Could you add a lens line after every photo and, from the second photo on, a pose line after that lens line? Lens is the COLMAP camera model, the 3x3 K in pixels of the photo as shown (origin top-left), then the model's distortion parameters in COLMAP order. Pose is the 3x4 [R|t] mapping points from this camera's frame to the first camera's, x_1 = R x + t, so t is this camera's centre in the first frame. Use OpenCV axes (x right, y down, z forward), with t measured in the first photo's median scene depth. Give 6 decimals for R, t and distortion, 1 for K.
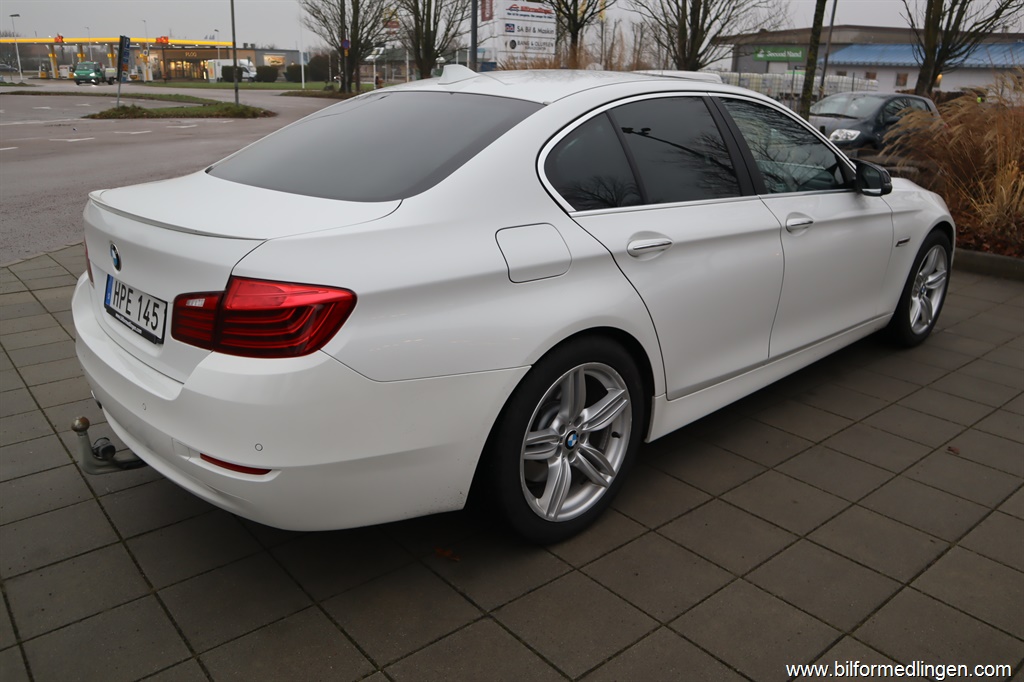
lens RADIAL K [[793.1, 0, 512.0], [0, 793.1, 341.0], [0, 0, 1]] dist [-0.112649, 0.092819]
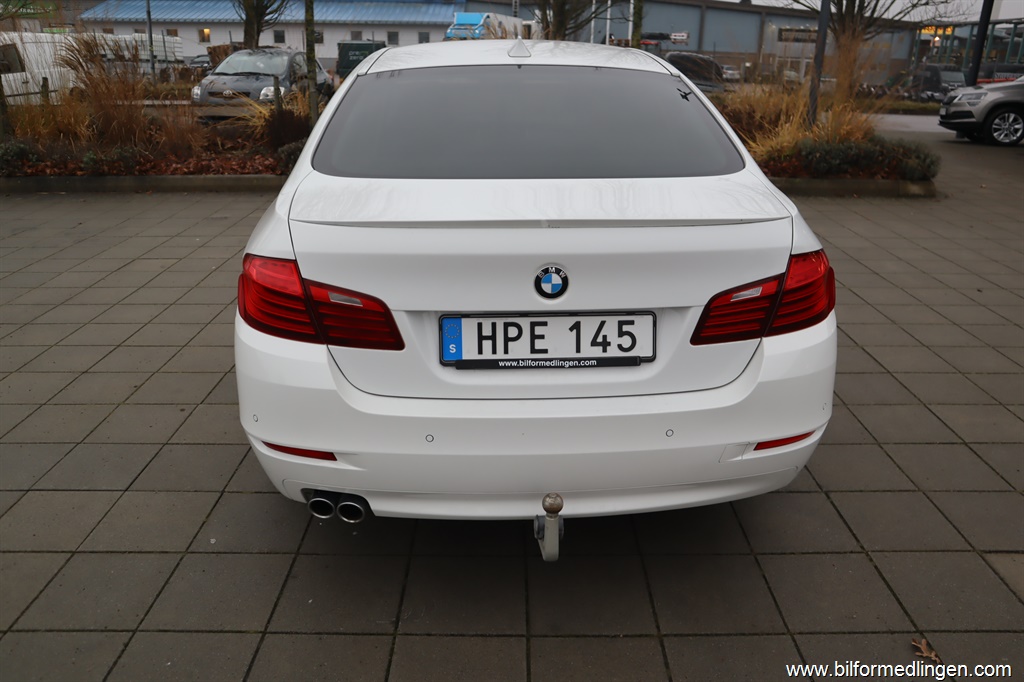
lens RADIAL K [[796.6, 0, 512.0], [0, 796.6, 341.0], [0, 0, 1]] dist [-0.087953, 0.068845]
pose [[0.645188, -0.279241, 0.711166, -1.111916], [0.245199, 0.957257, 0.153418, -0.183369], [-0.723609, 0.075394, 0.686080, 0.462265]]
